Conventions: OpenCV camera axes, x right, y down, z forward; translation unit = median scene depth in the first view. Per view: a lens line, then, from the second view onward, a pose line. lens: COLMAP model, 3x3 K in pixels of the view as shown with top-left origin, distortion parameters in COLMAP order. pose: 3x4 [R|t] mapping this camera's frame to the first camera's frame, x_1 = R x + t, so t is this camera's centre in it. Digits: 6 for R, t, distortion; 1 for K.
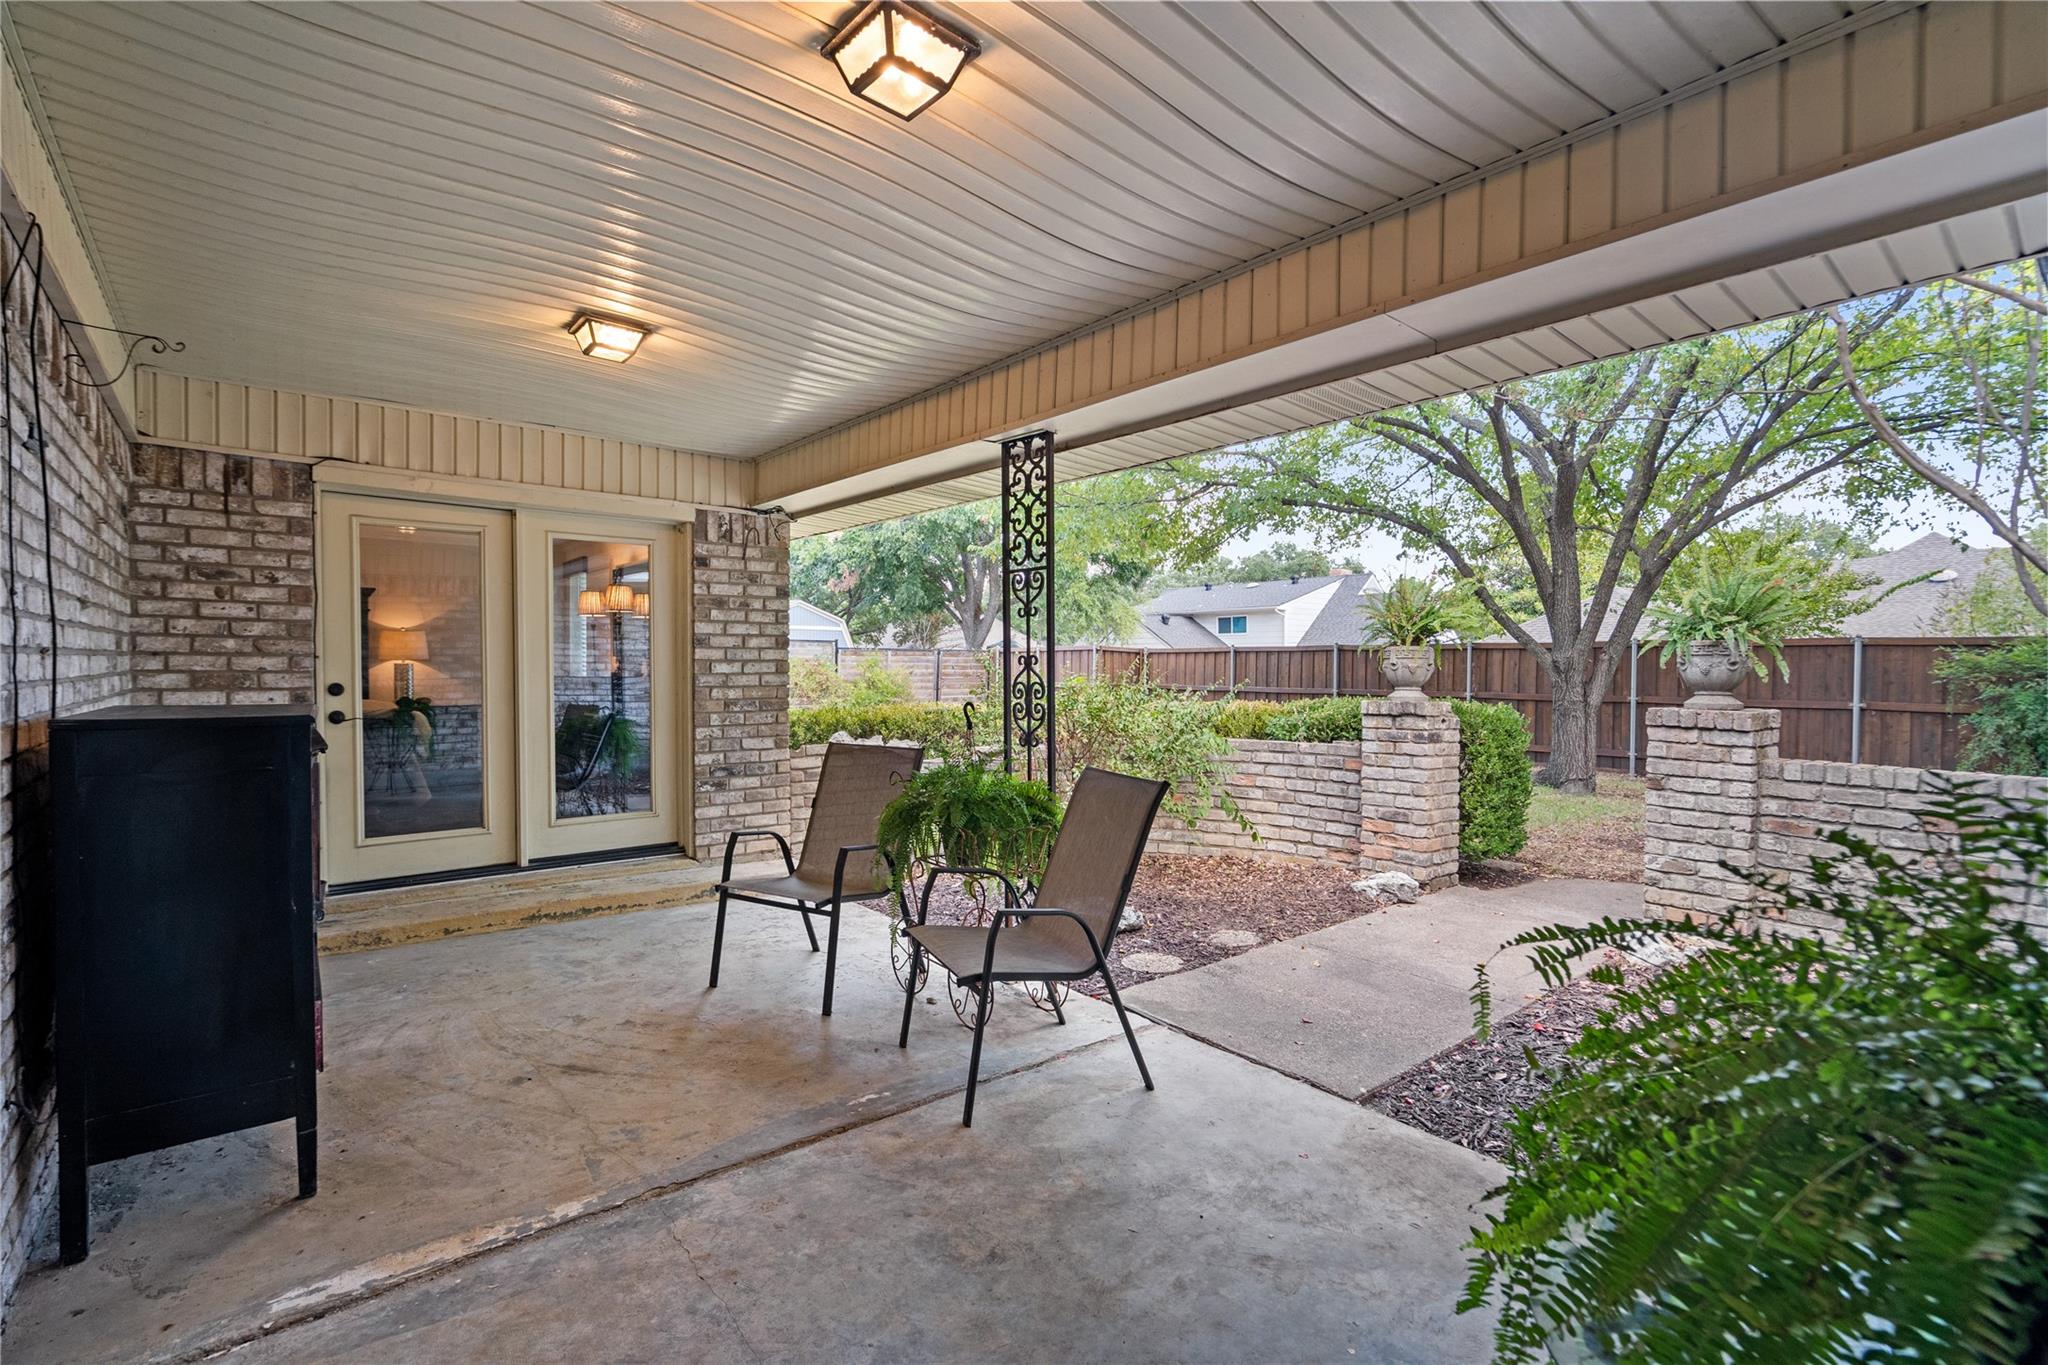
lens RADIAL K [[923.4, 0, 1028.5], [0, 923.4, 684.6], [0, 0, 1]] dist [-0.000285, 0.000001]
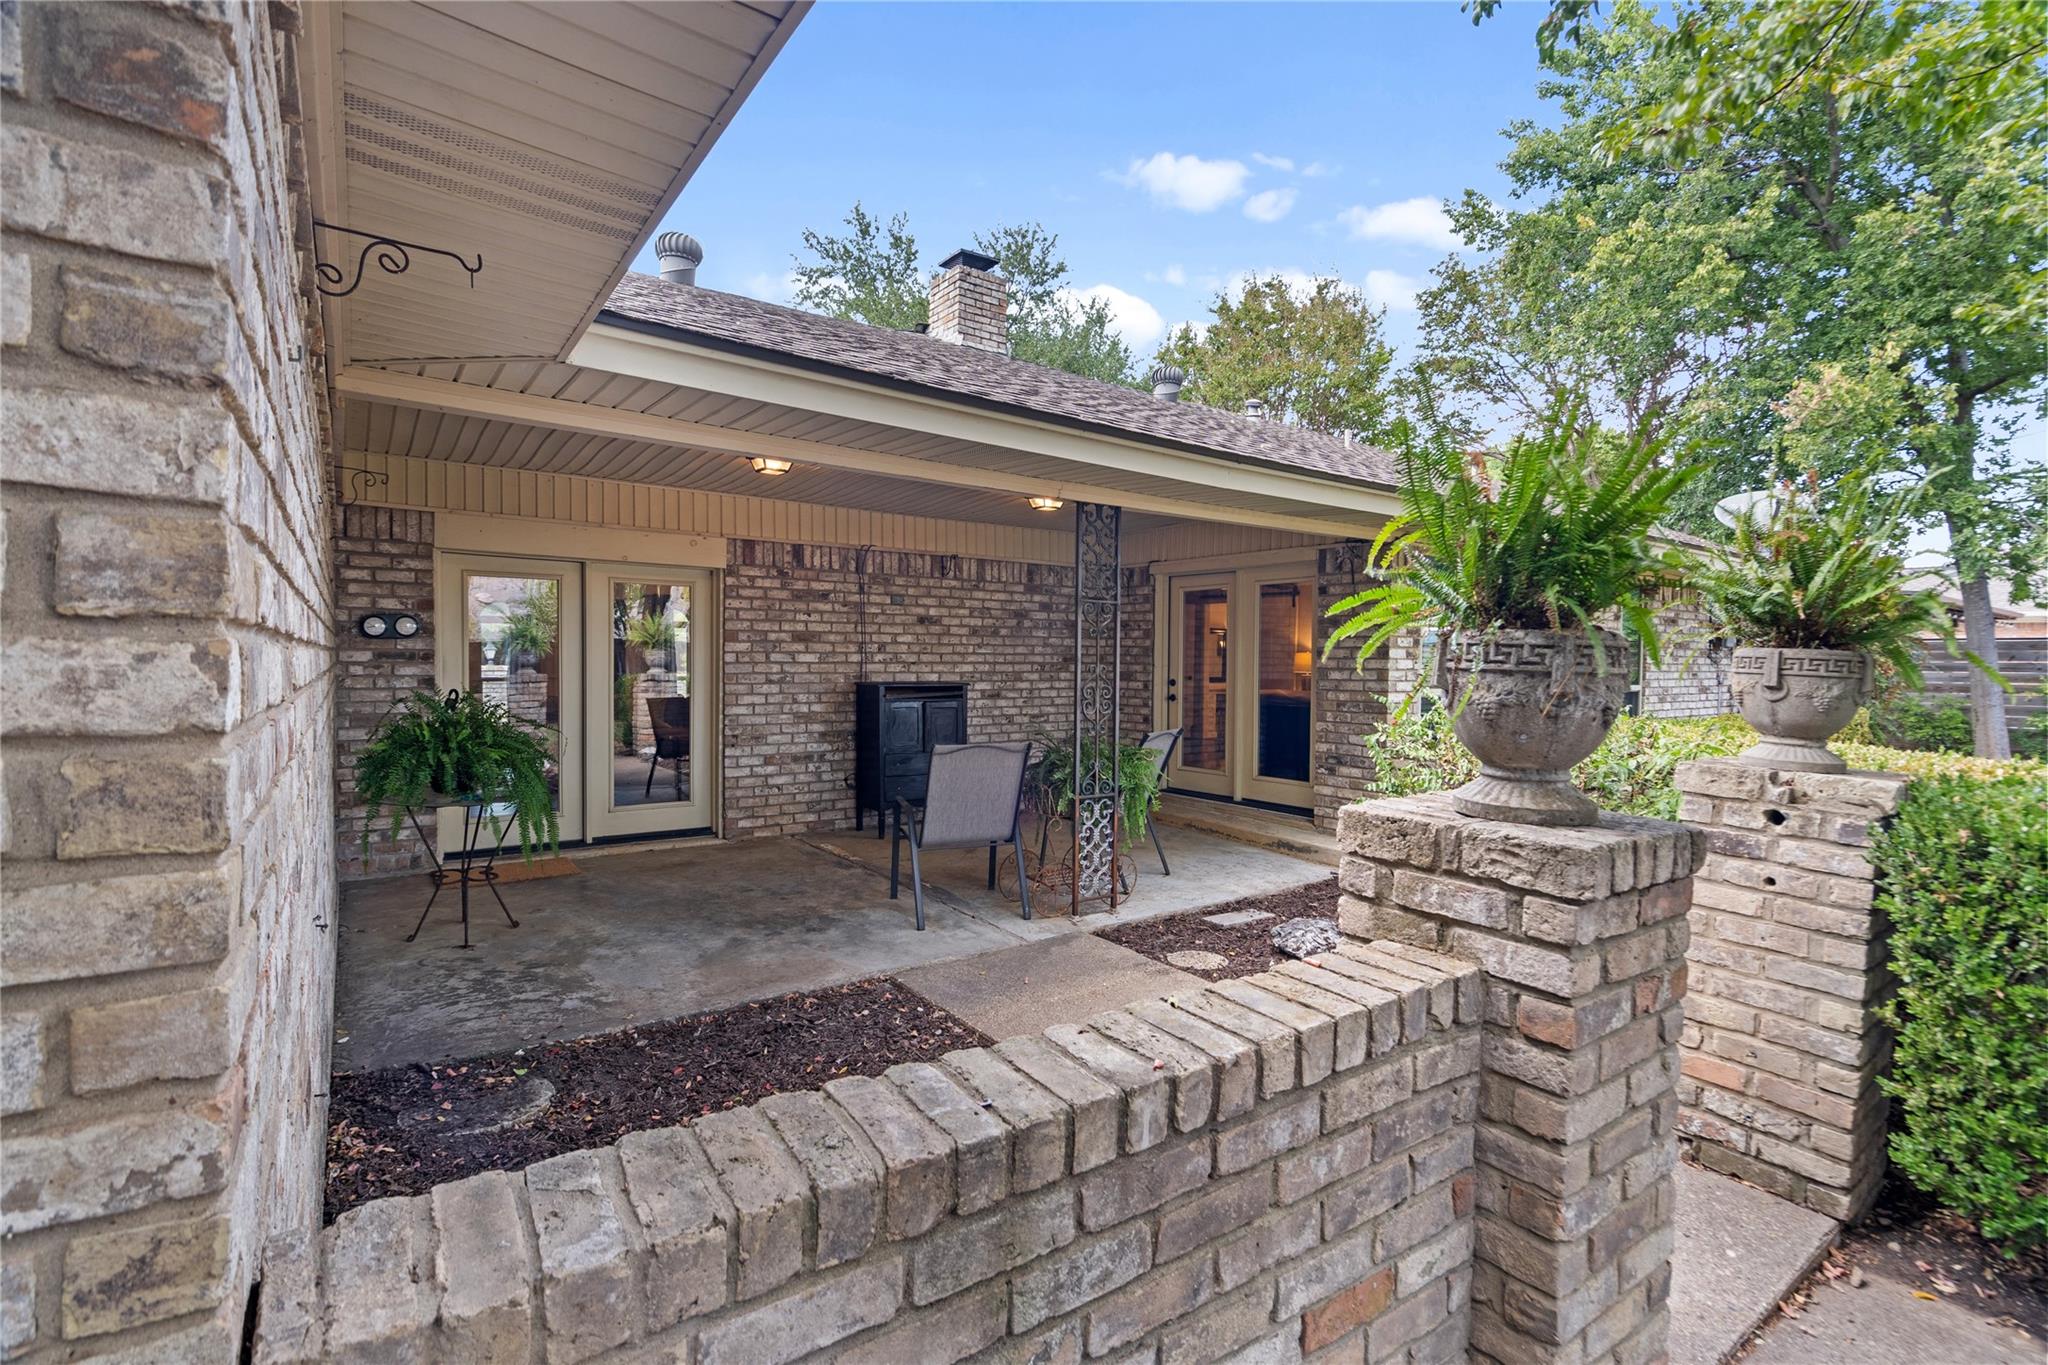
lens RADIAL K [[923.4, 0, 1027.4], [0, 923.4, 671.7], [0, 0, 1]] dist [-0.000285, 0.000001]
pose [[-0.076613, 0.005081, -0.997048, 0.932054], [-0.038955, 0.999208, 0.008085, -0.016460], [0.996300, 0.039459, -0.076355, 0.695370]]
